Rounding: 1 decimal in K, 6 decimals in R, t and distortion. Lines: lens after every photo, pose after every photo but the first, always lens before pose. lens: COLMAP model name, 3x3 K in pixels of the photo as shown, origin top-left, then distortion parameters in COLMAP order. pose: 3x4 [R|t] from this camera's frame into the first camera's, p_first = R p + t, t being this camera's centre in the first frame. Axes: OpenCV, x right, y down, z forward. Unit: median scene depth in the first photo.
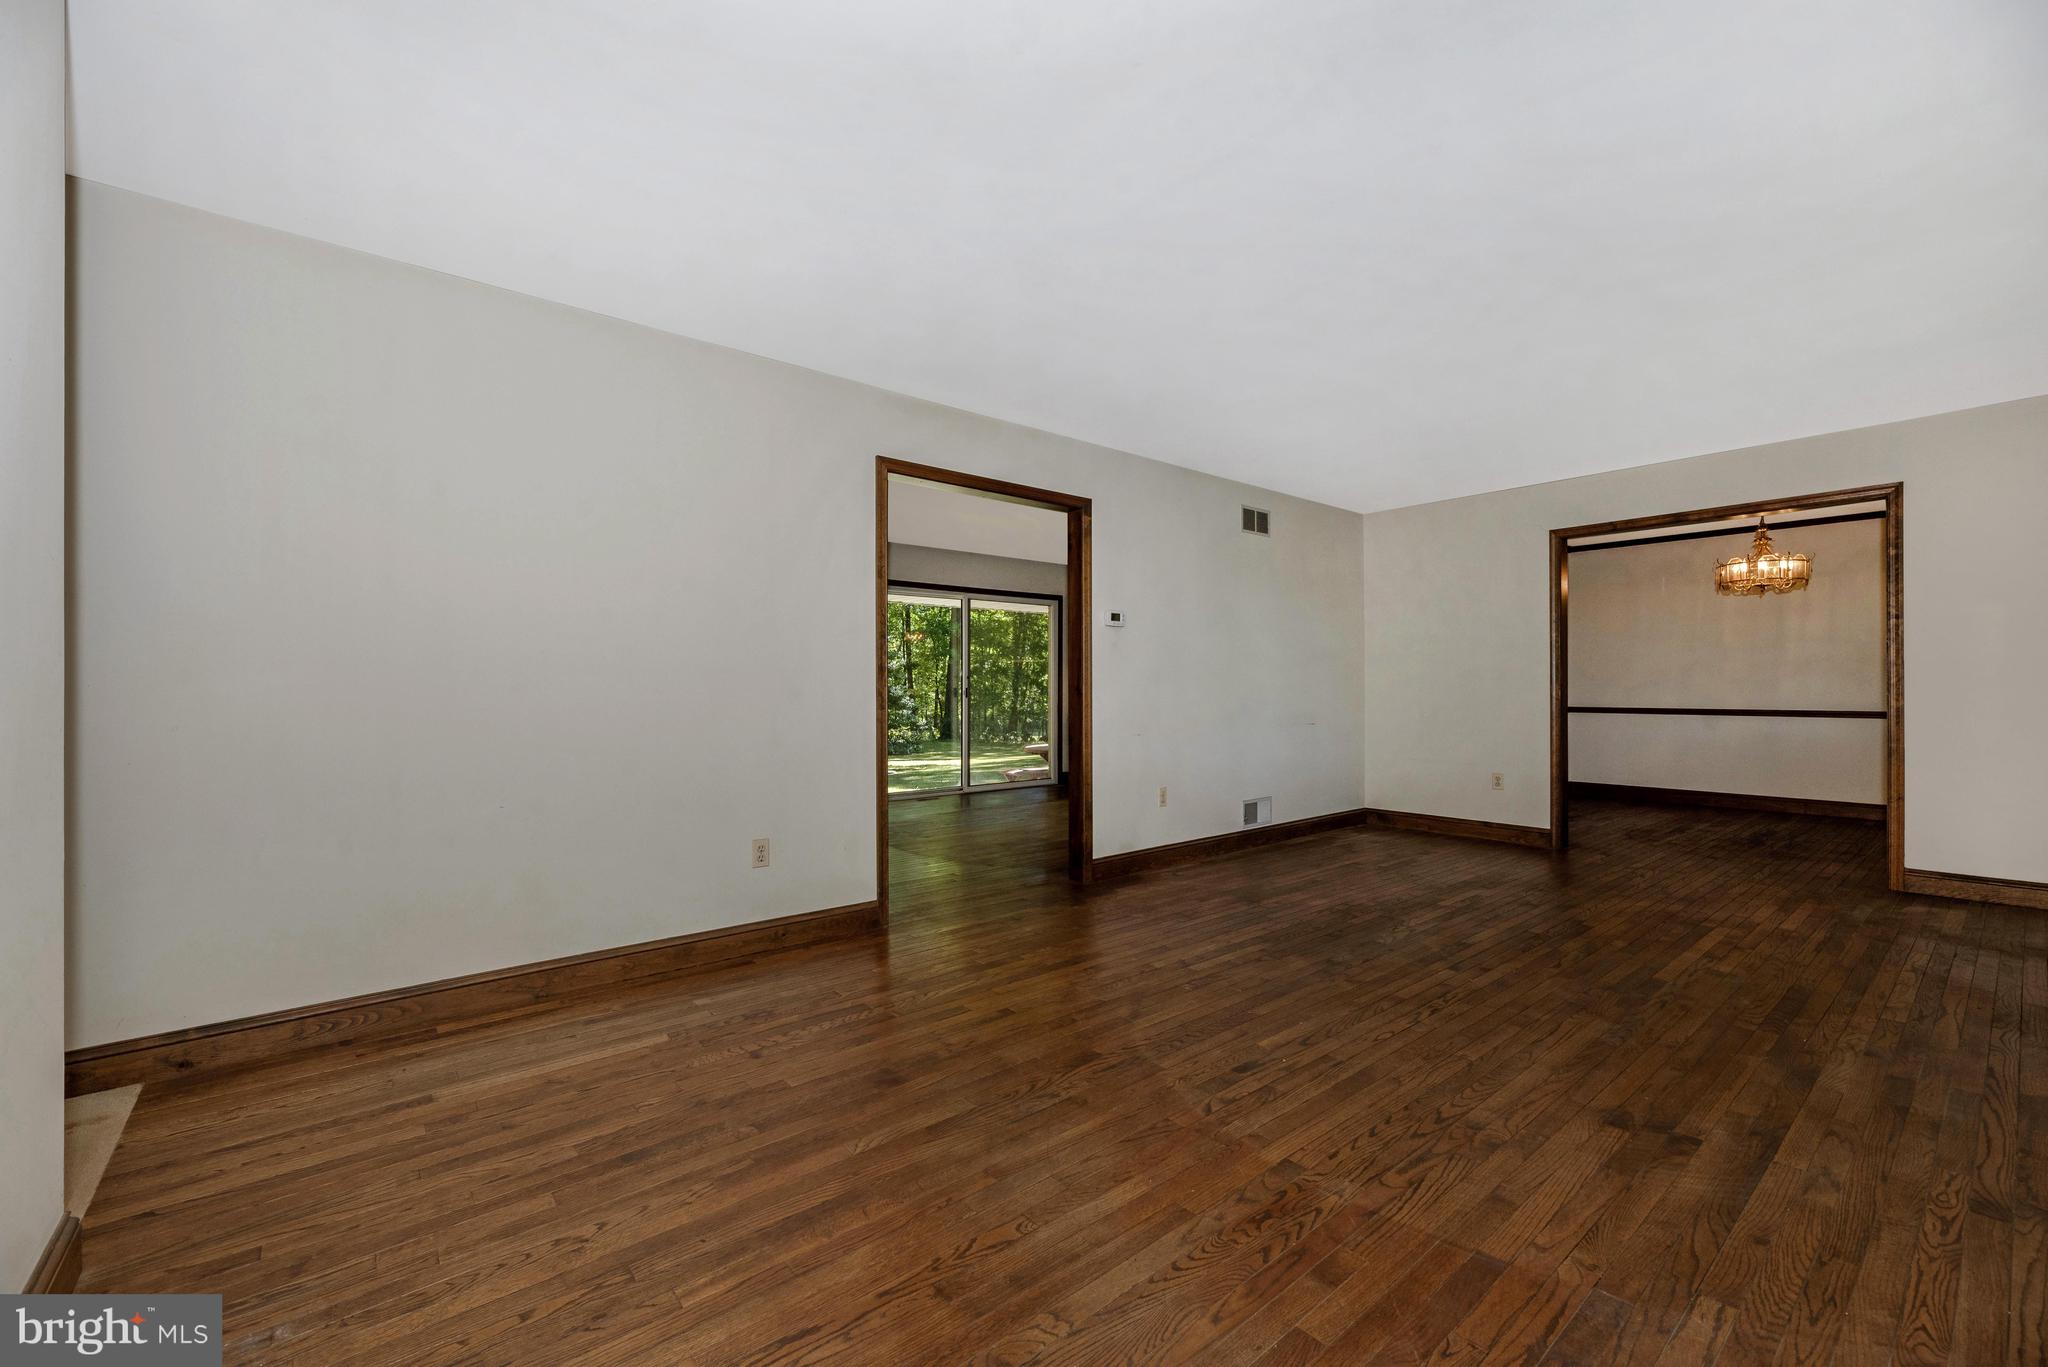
lens RADIAL K [[837.7, 0, 1031.8], [0, 837.7, 681.1], [0, 0, 1]] dist [-0.002636, -0.000904]
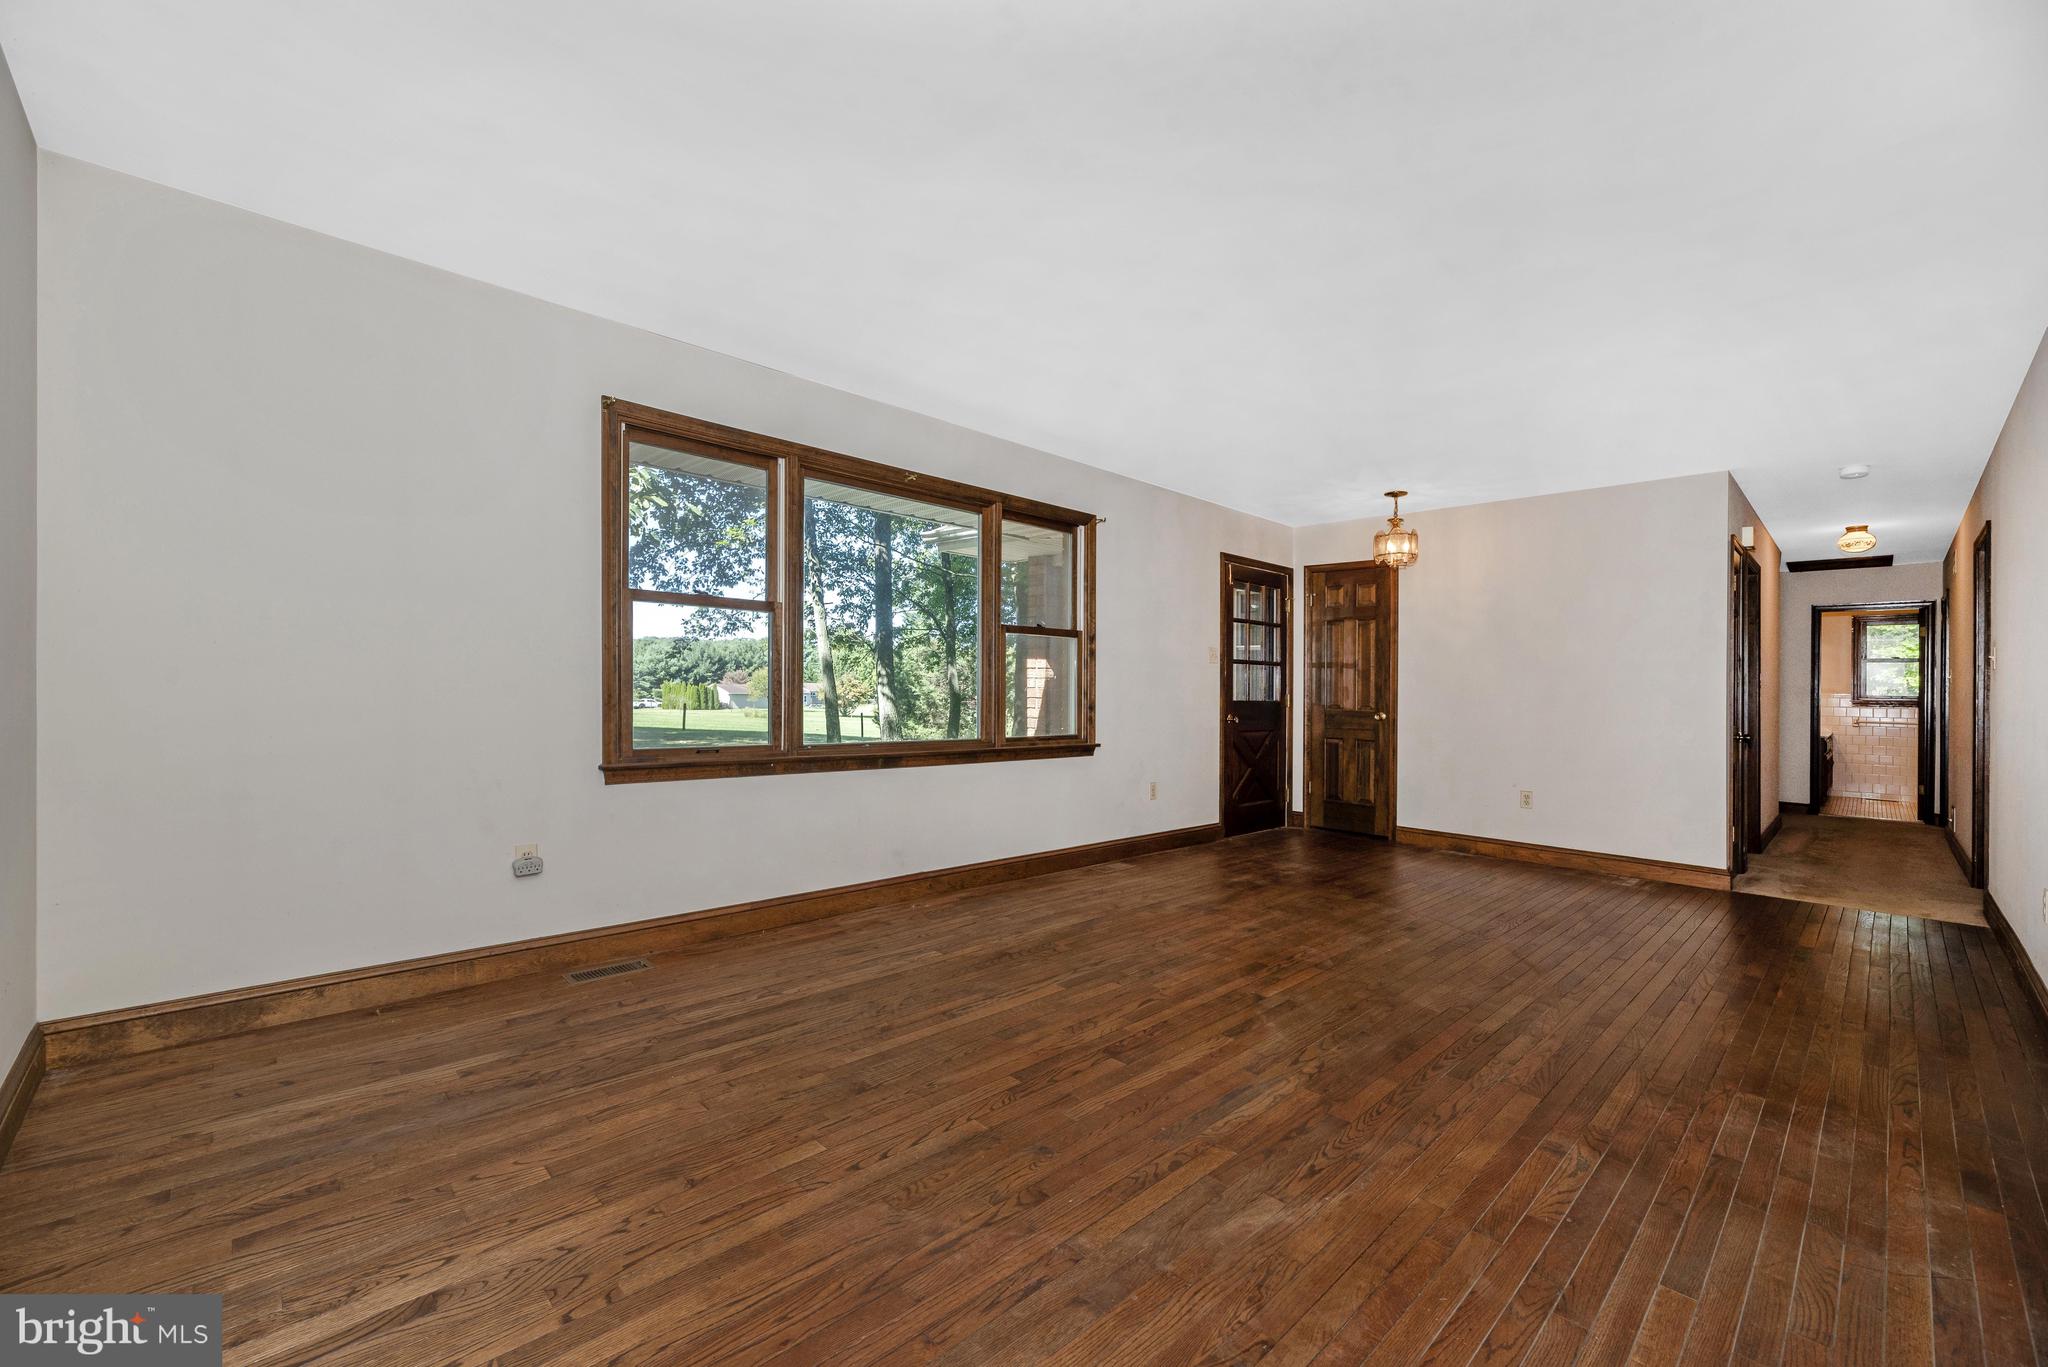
lens RADIAL K [[835.2, 0, 1014.9], [0, 835.2, 648.4], [0, 0, 1]] dist [0.000163, -0.000330]
pose [[-0.998113, -0.021426, -0.057539, 1.114681], [-0.018006, 0.998077, -0.059309, 0.018548], [0.058699, -0.058161, -0.996580, 2.570974]]
